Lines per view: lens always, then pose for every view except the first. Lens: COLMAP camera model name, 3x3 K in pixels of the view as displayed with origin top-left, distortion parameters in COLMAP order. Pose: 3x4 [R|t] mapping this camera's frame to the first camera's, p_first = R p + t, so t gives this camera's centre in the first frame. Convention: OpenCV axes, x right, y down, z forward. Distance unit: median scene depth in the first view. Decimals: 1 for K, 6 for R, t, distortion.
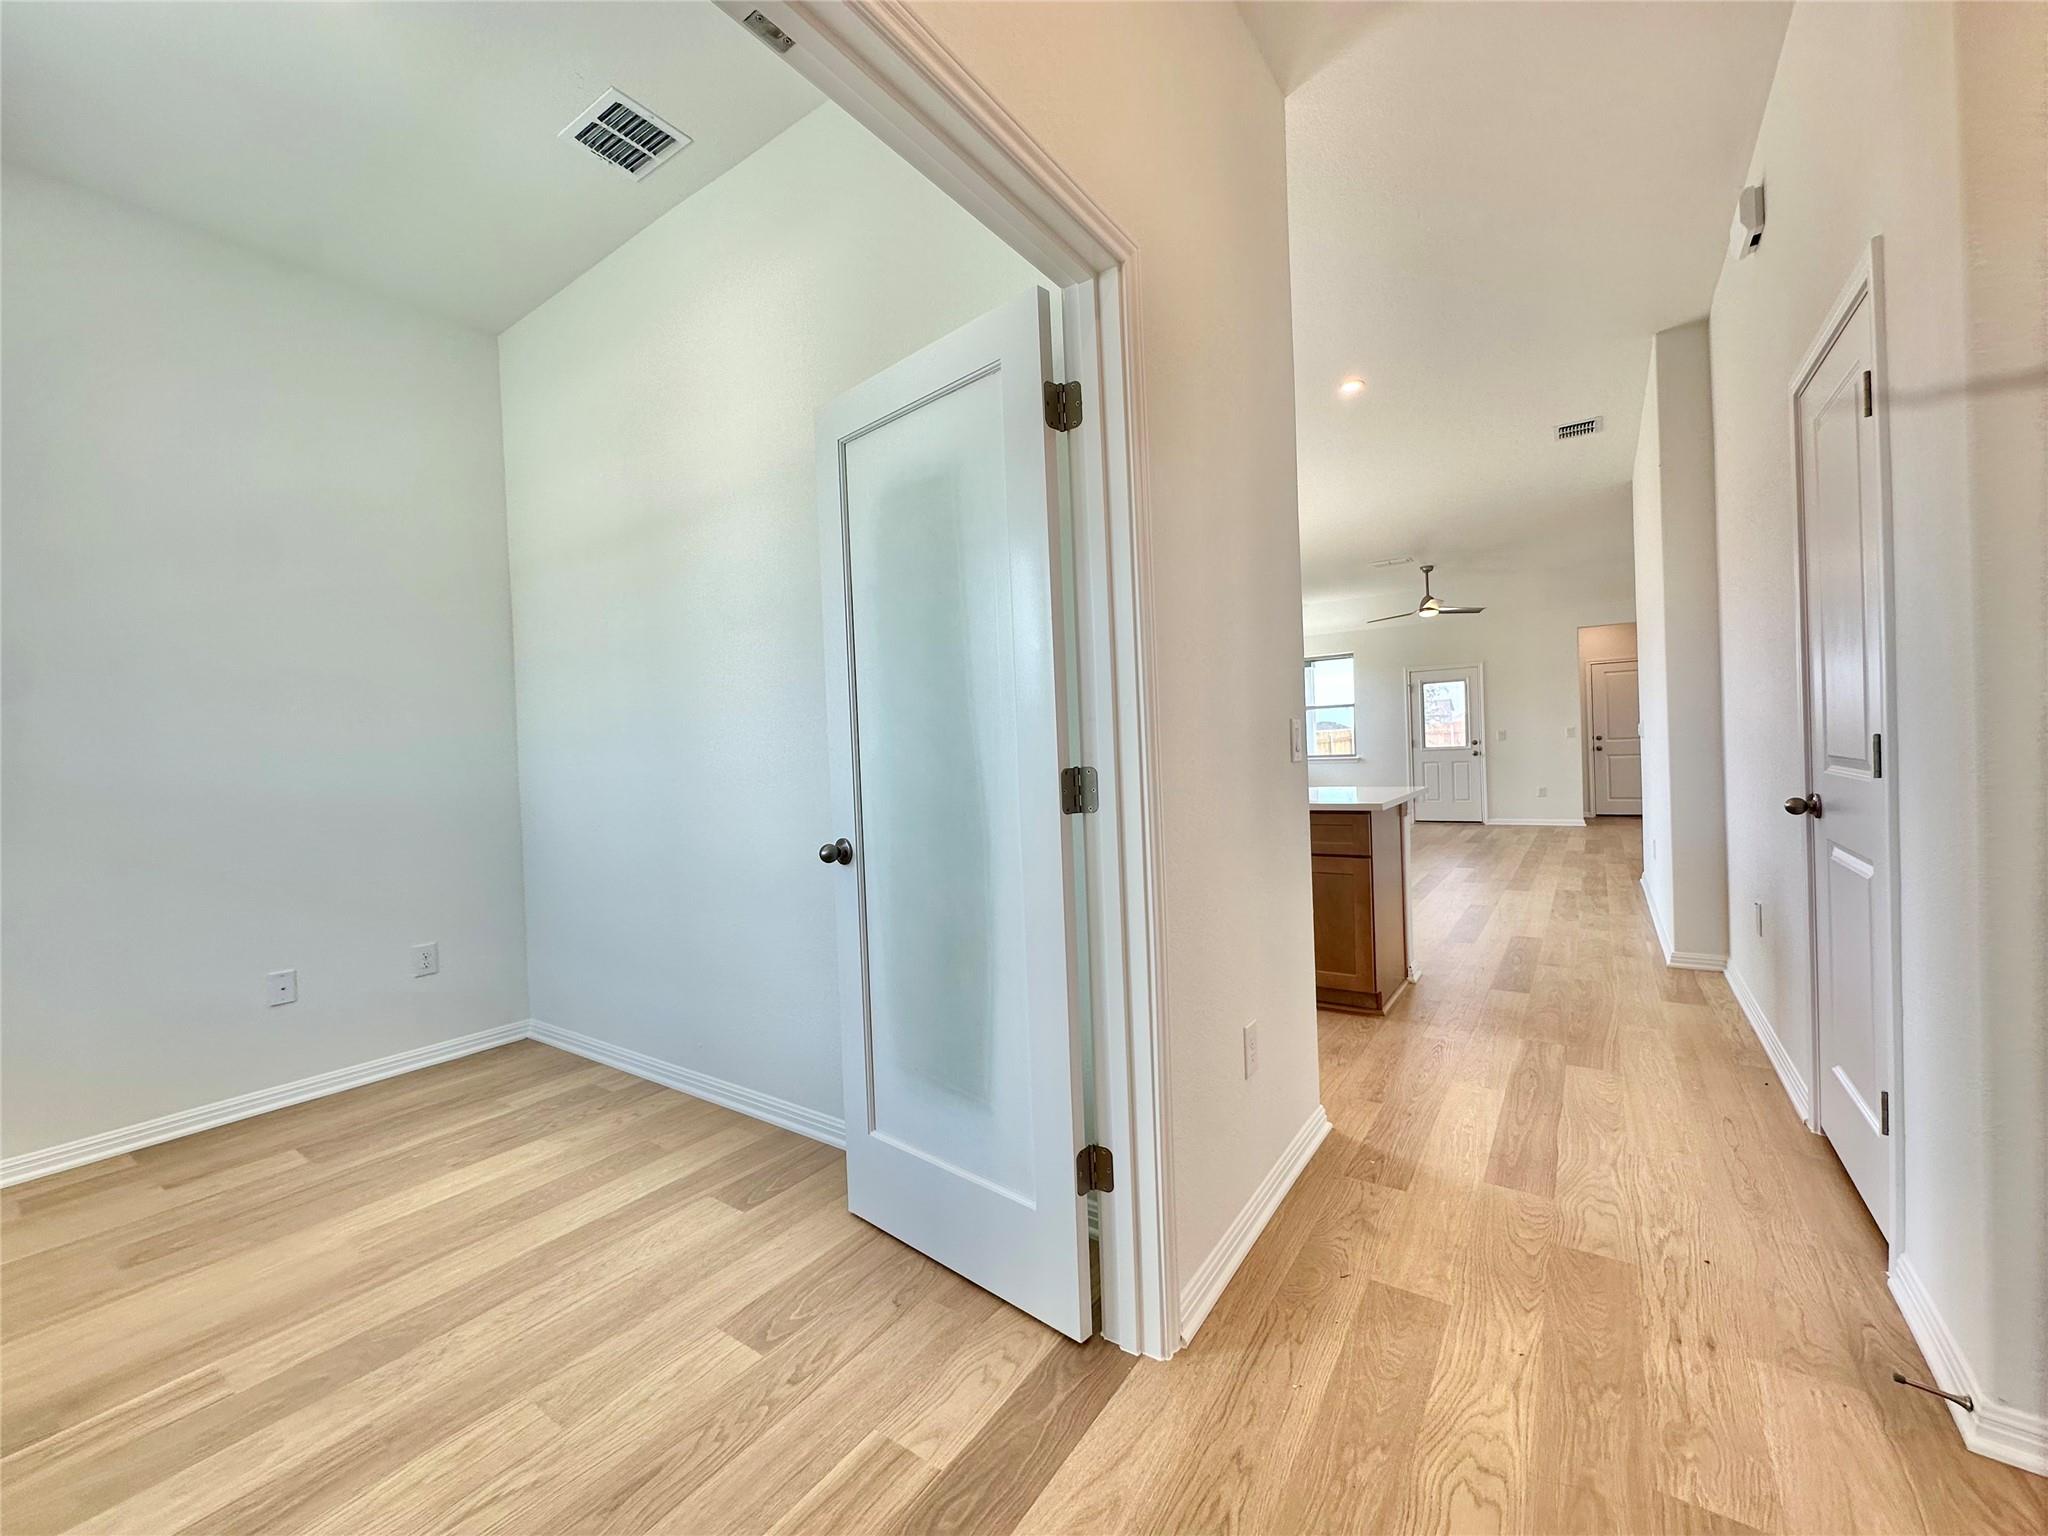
lens RADIAL K [[821.6, 0, 1024.0], [0, 821.6, 768.0], [0, 0, 1]] dist [-0.004263, 0.000271]
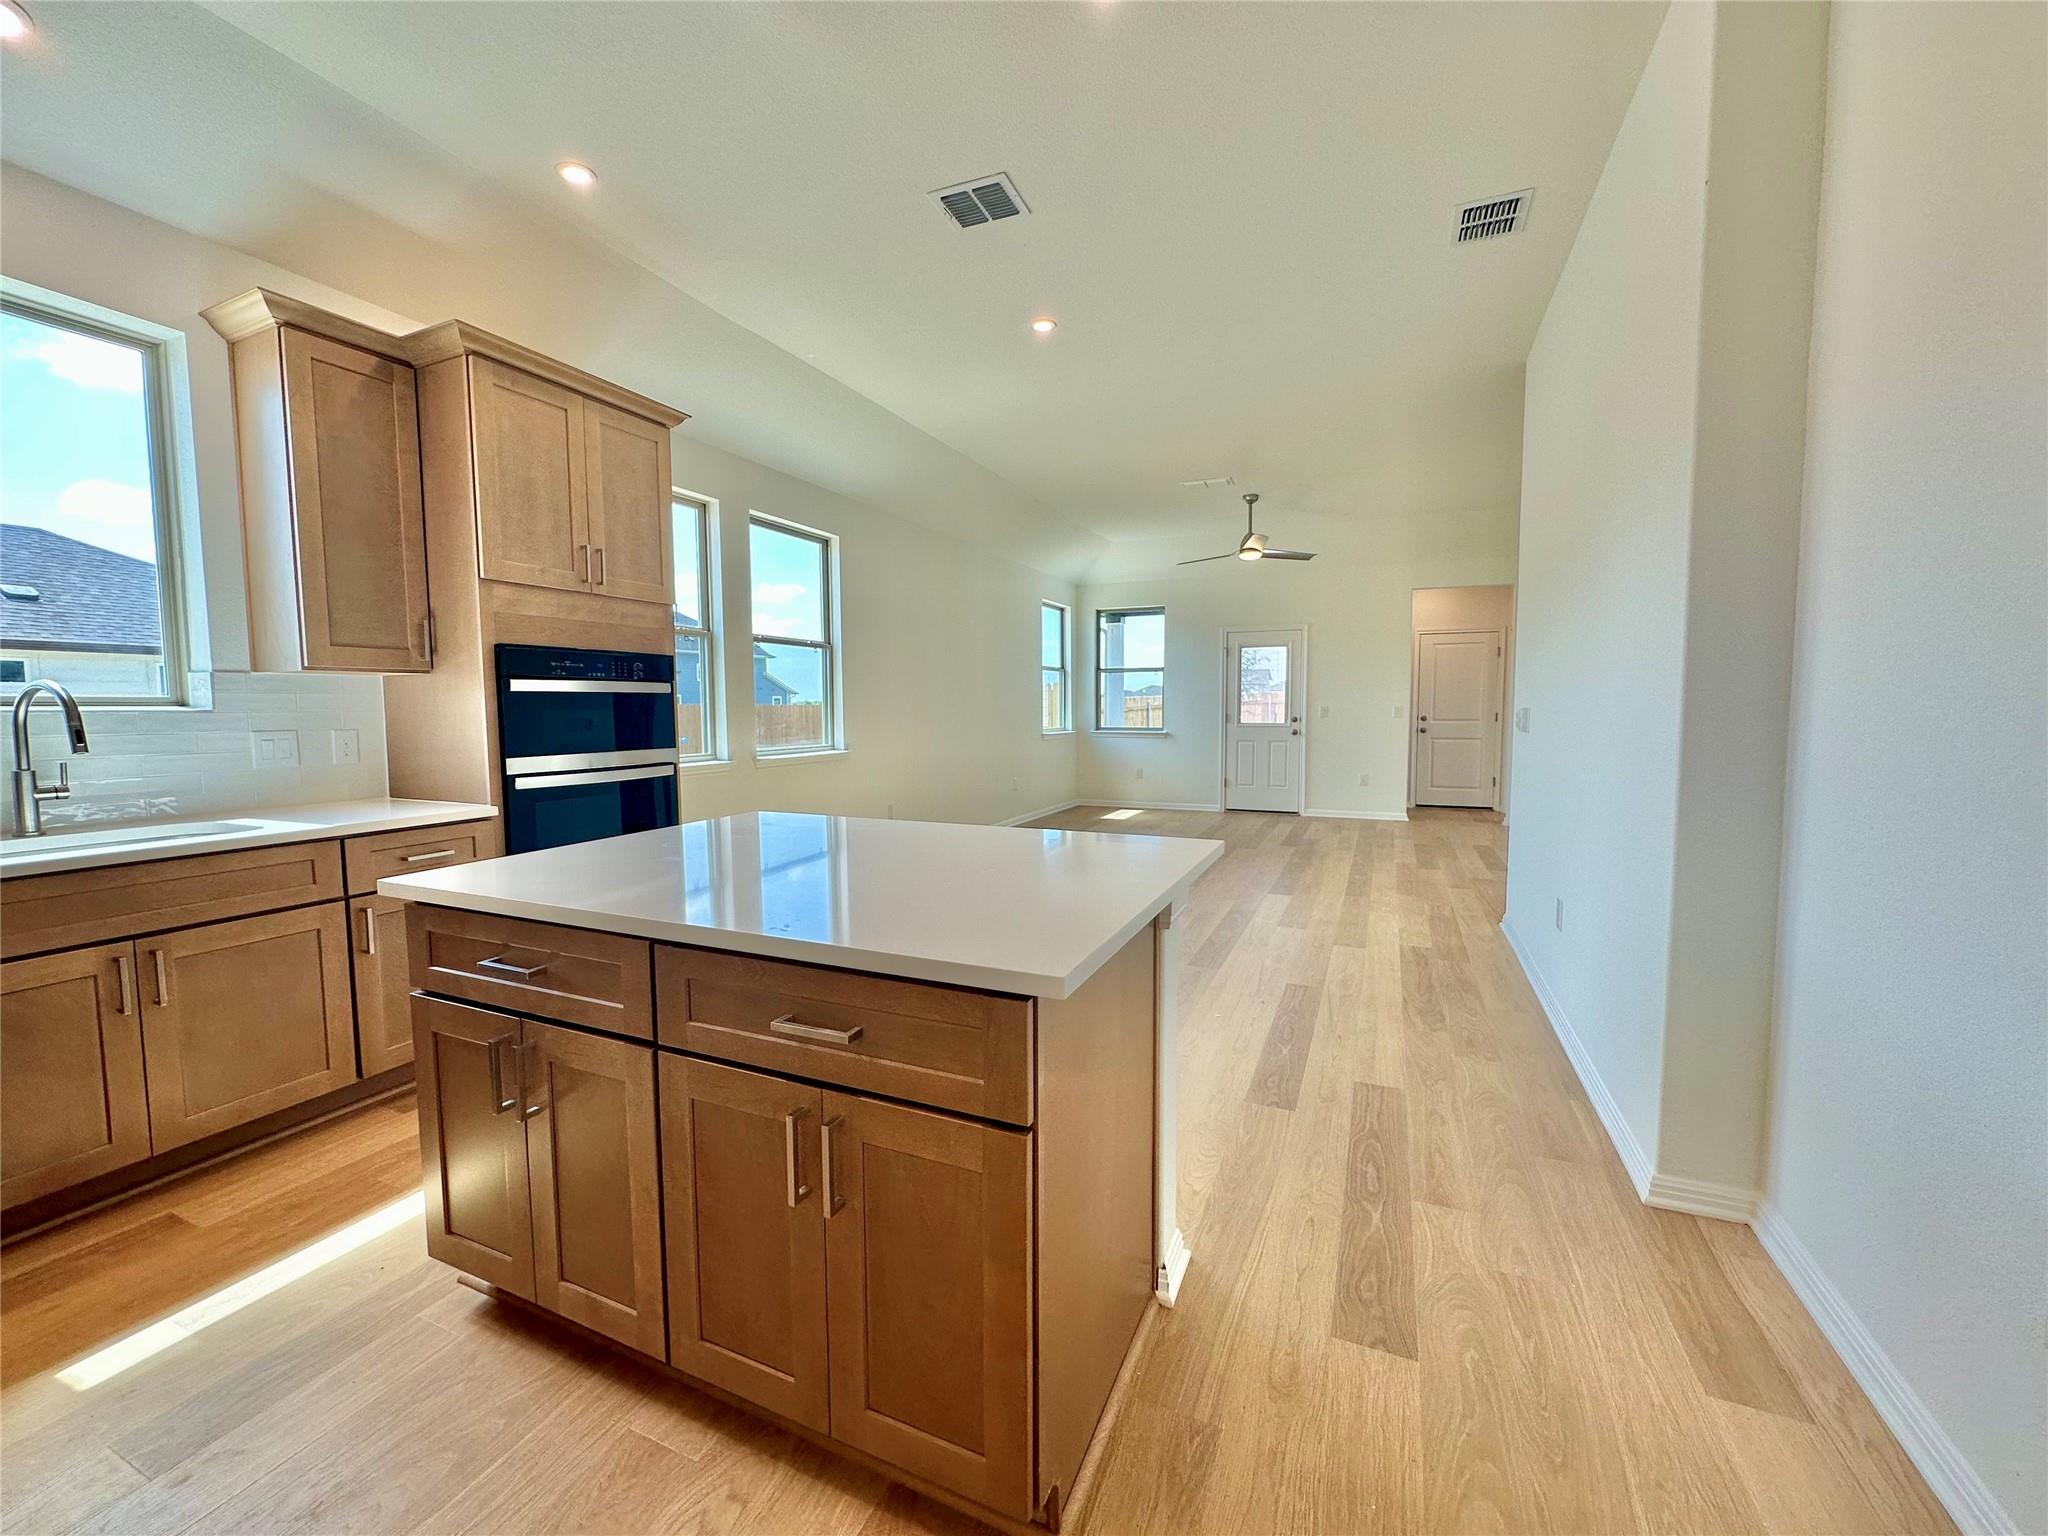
lens RADIAL K [[821.6, 0, 1024.0], [0, 821.6, 768.0], [0, 0, 1]] dist [-0.004263, 0.000271]
pose [[0.981051, 0.019439, 0.192772, 0.321660], [-0.029982, 0.998201, 0.051927, -0.047909], [-0.191416, -0.056723, 0.979869, 0.627222]]
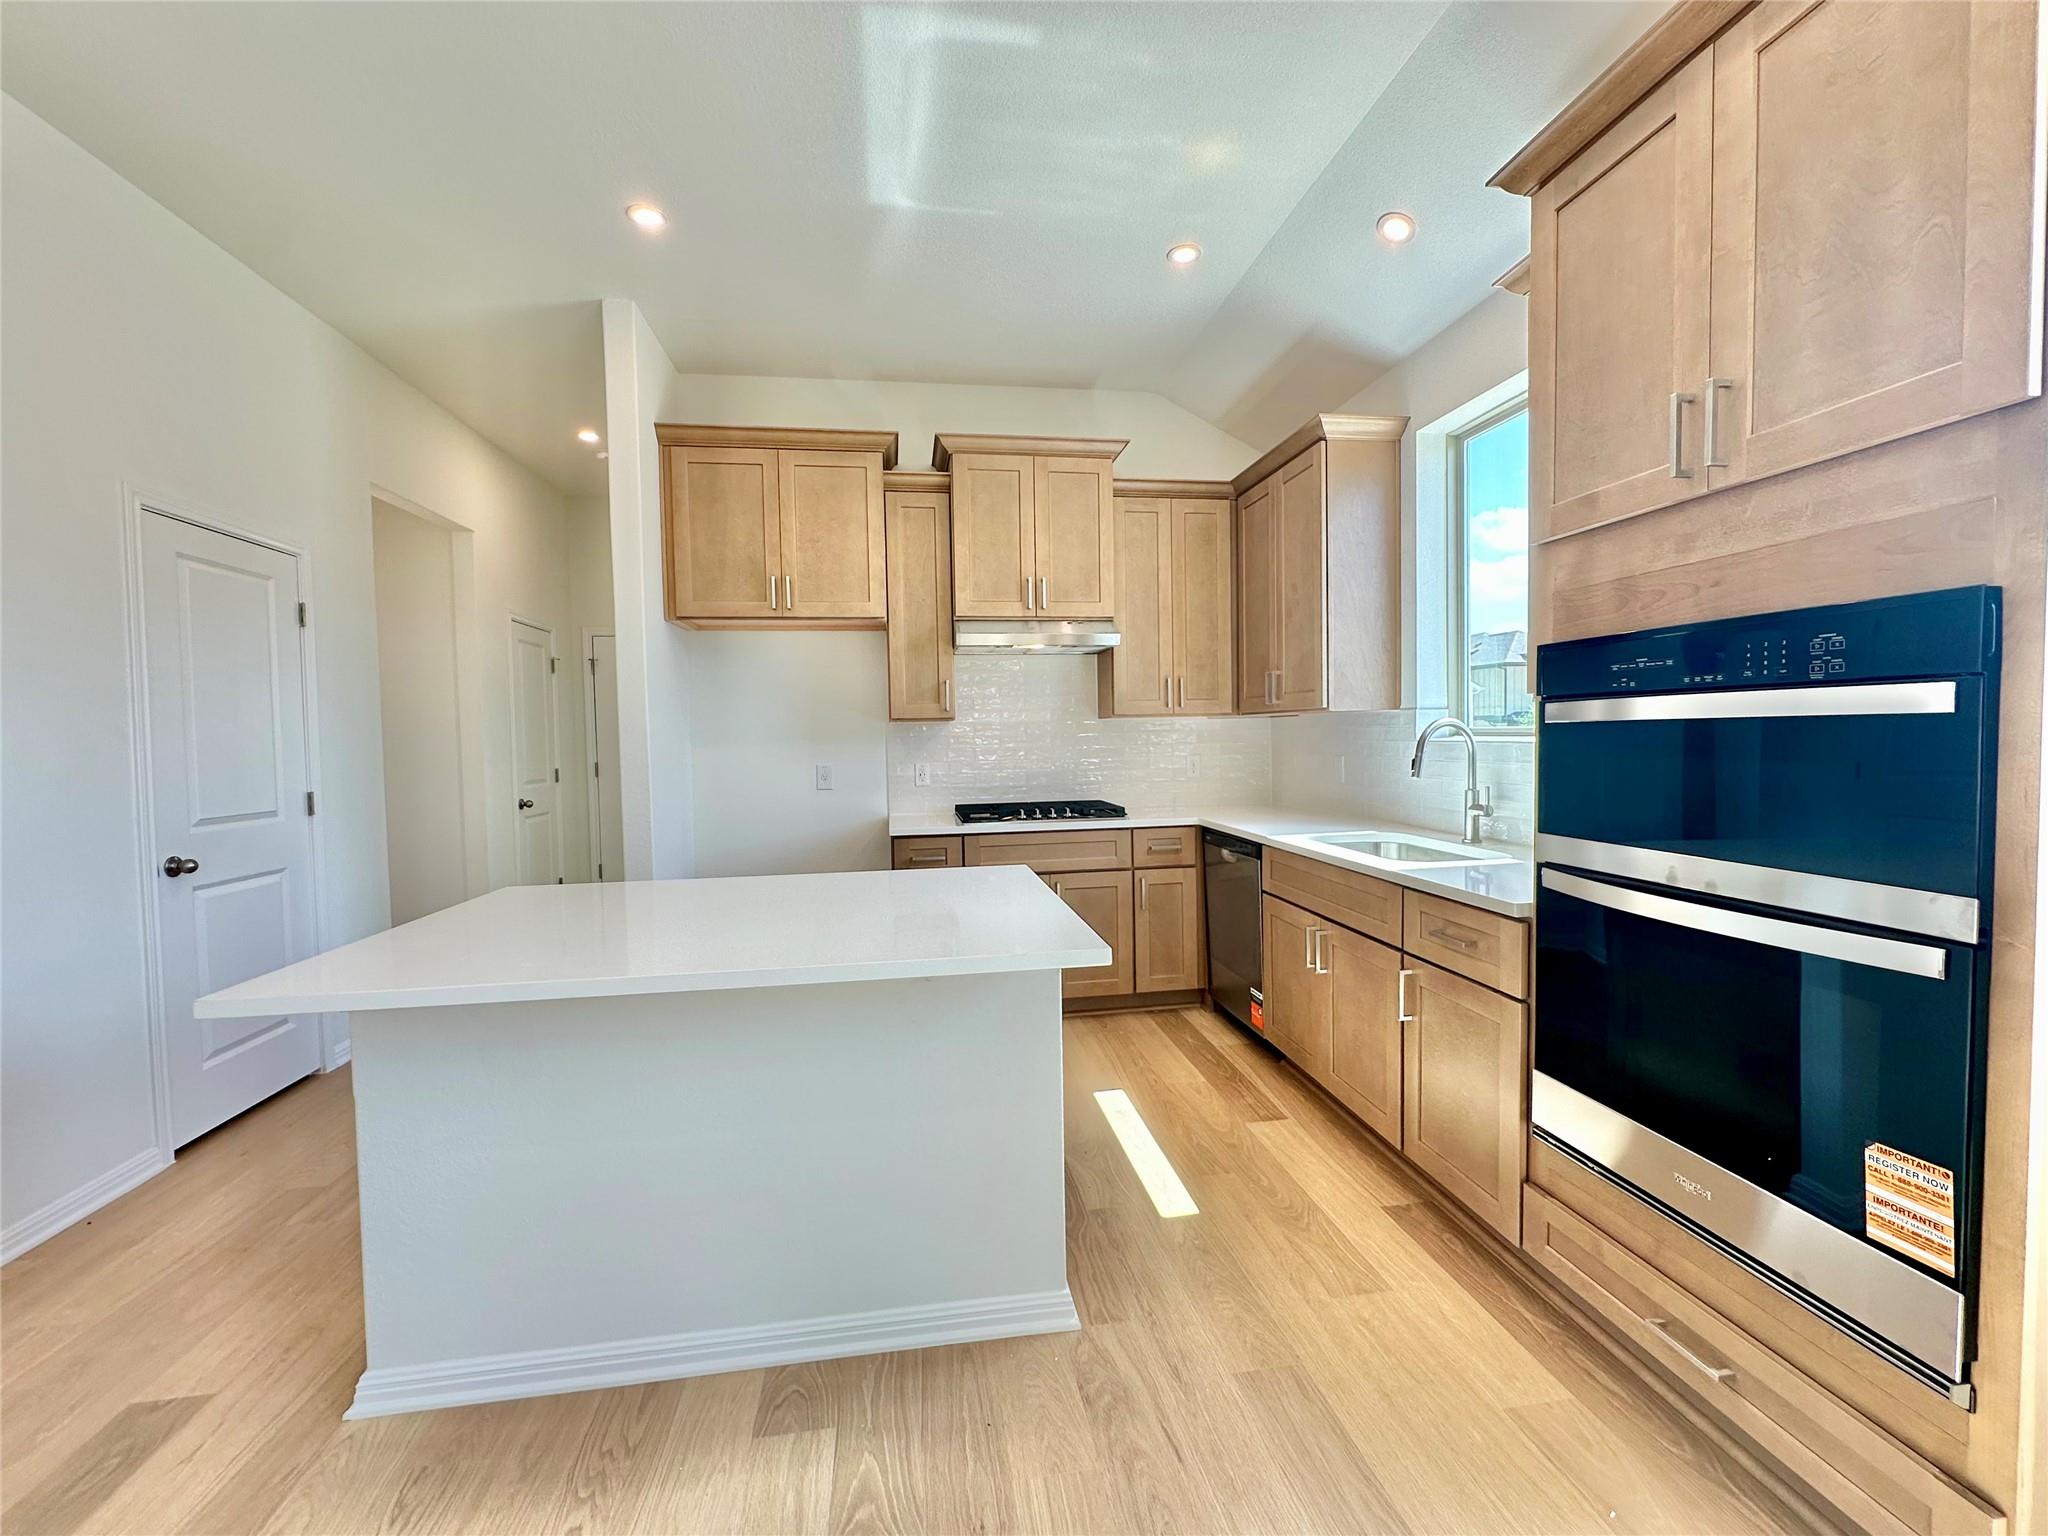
lens RADIAL K [[837.9, 0, 1026.3], [0, 837.9, 763.6], [0, 0, 1]] dist [-0.012026, -0.000035]
pose [[-0.720115, 0.078807, -0.689365, 0.537459], [0.037222, 0.996486, 0.075034, -0.089440], [0.692856, 0.028373, -0.720518, 1.636076]]
